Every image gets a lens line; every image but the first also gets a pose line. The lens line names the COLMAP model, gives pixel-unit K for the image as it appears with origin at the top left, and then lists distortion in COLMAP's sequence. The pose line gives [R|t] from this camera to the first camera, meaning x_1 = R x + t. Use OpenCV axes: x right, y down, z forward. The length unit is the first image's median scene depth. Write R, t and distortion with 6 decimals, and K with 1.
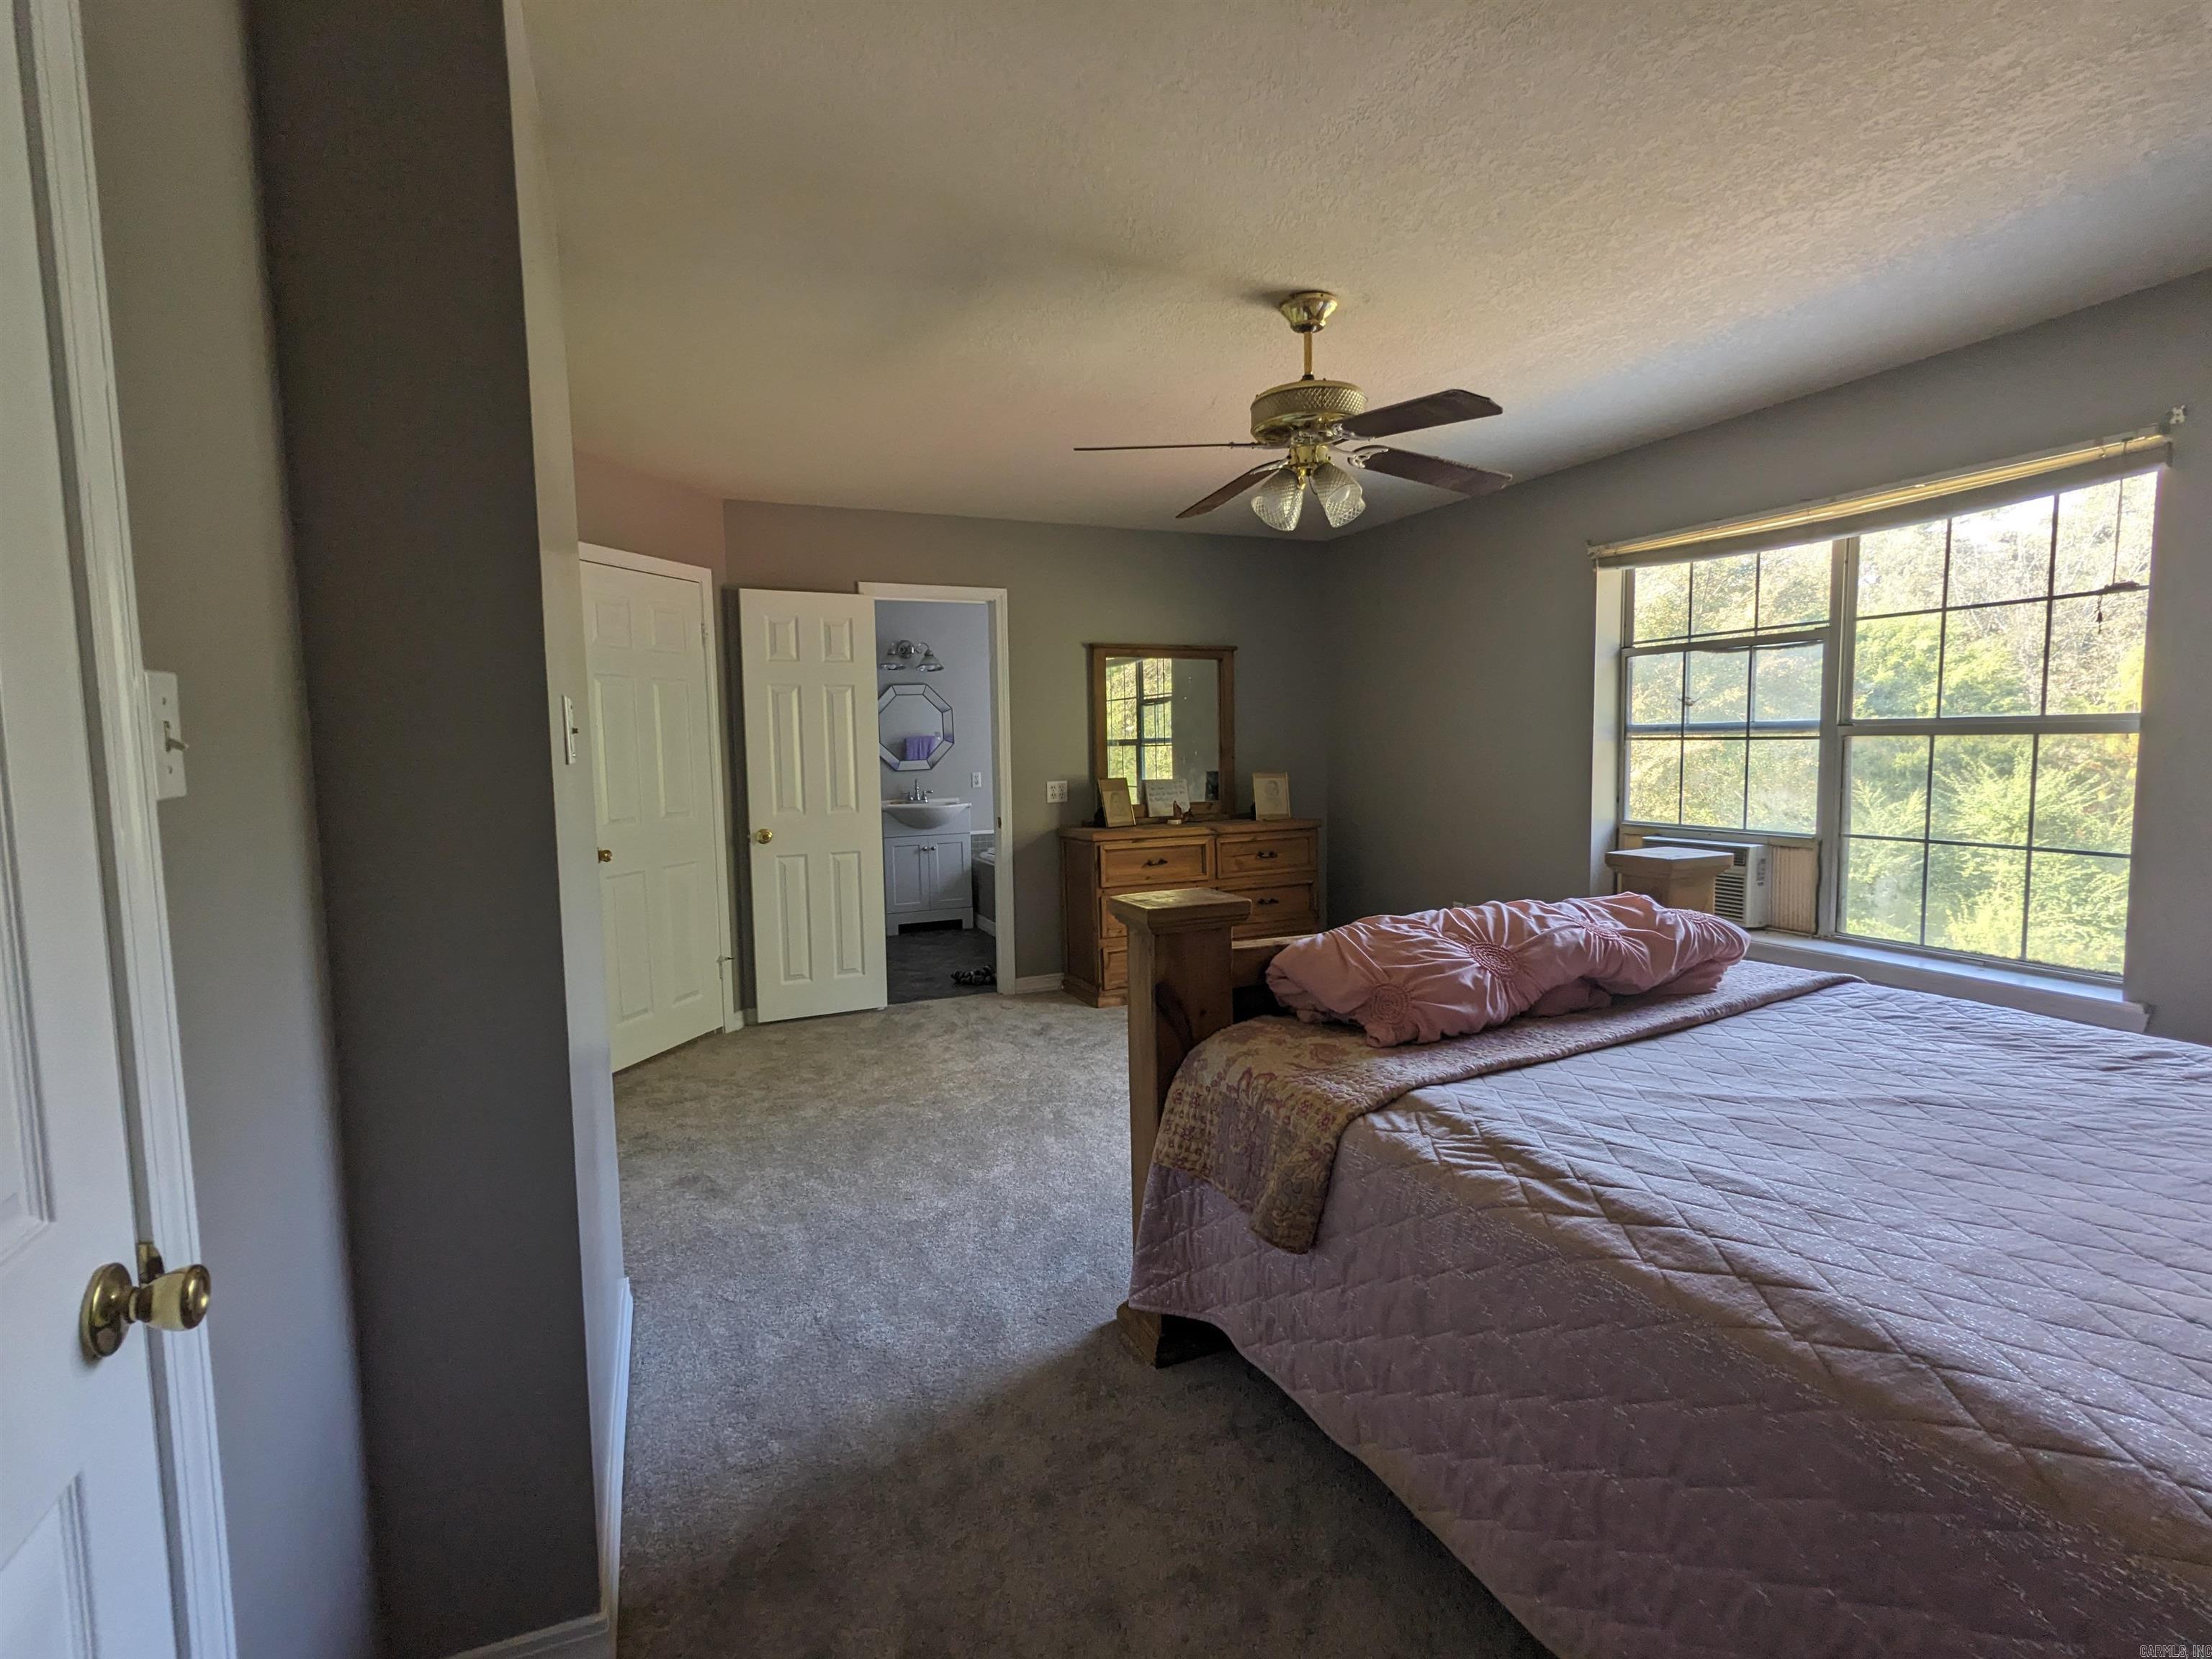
lens RADIAL K [[1063.1, 0, 1108.0], [0, 1063.1, 835.9], [0, 0, 1]] dist [-0.005870, 0.003813]
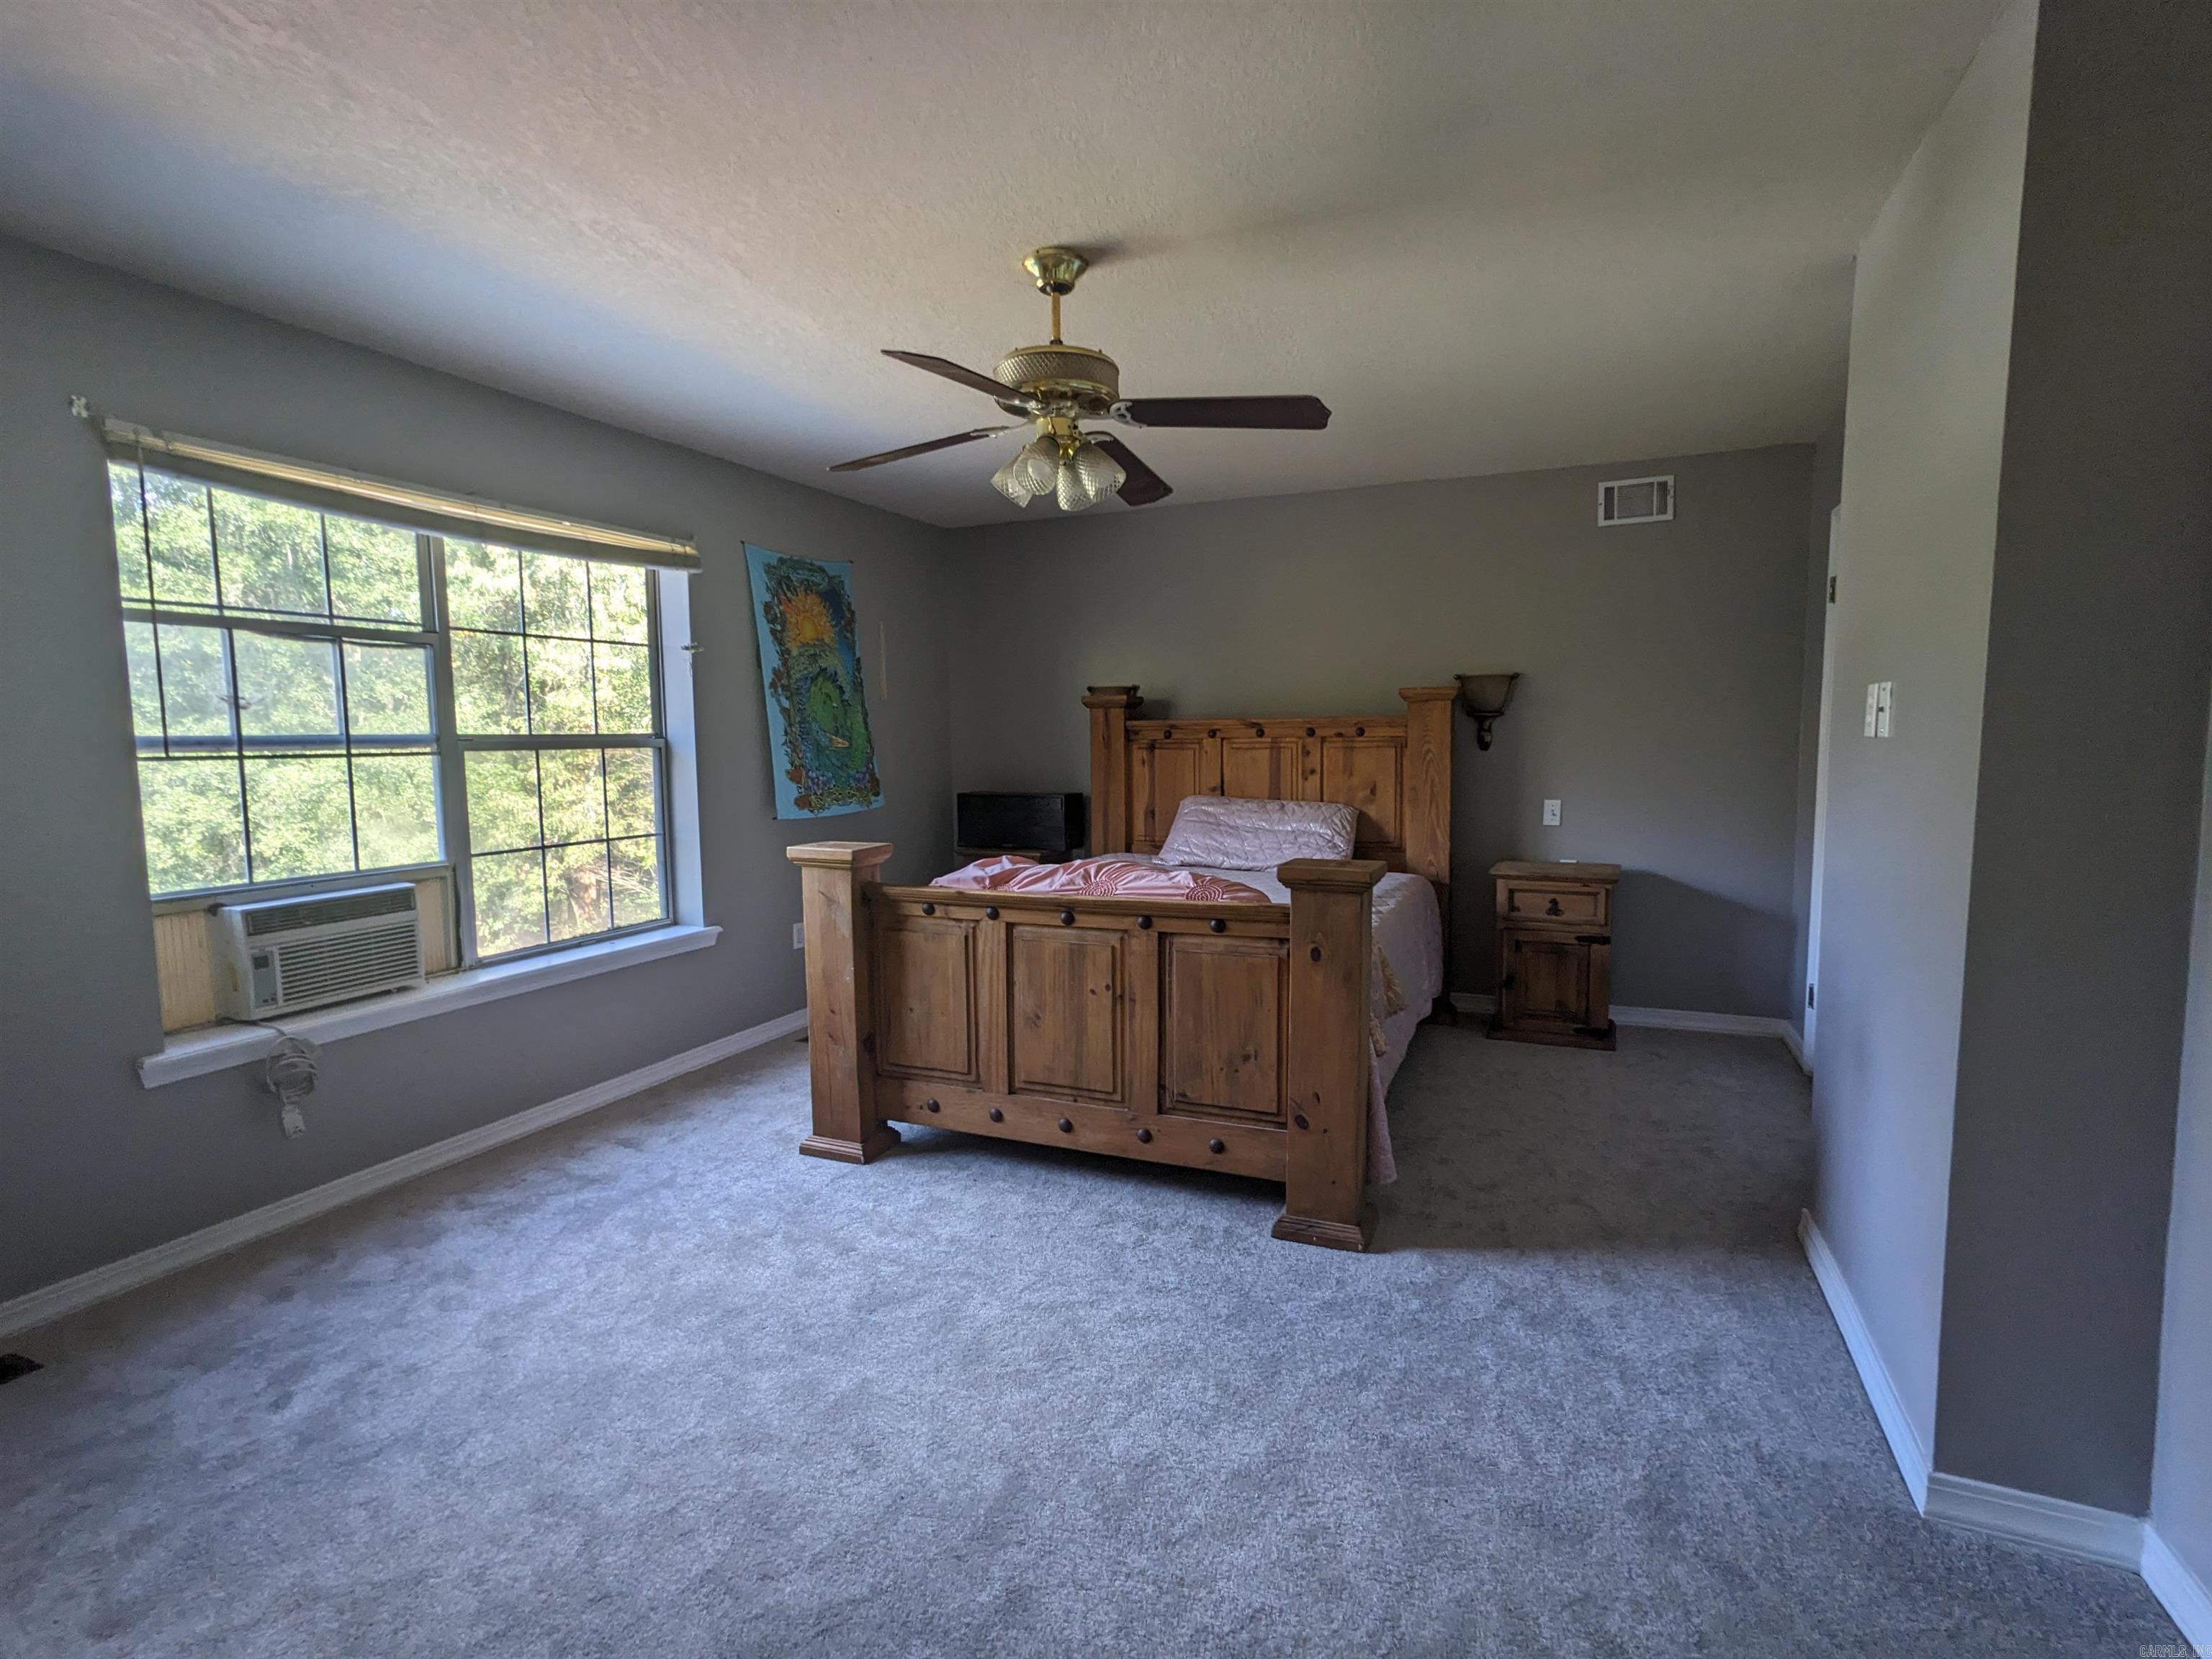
lens RADIAL K [[1063.1, 0, 1100.5], [0, 1063.1, 830.6], [0, 0, 1]] dist [-0.005870, 0.003813]
pose [[-0.674855, -0.049841, 0.736265, -0.369592], [0.080188, 0.986856, 0.140303, -0.107953], [-0.733581, 0.153724, -0.661988, 1.173387]]
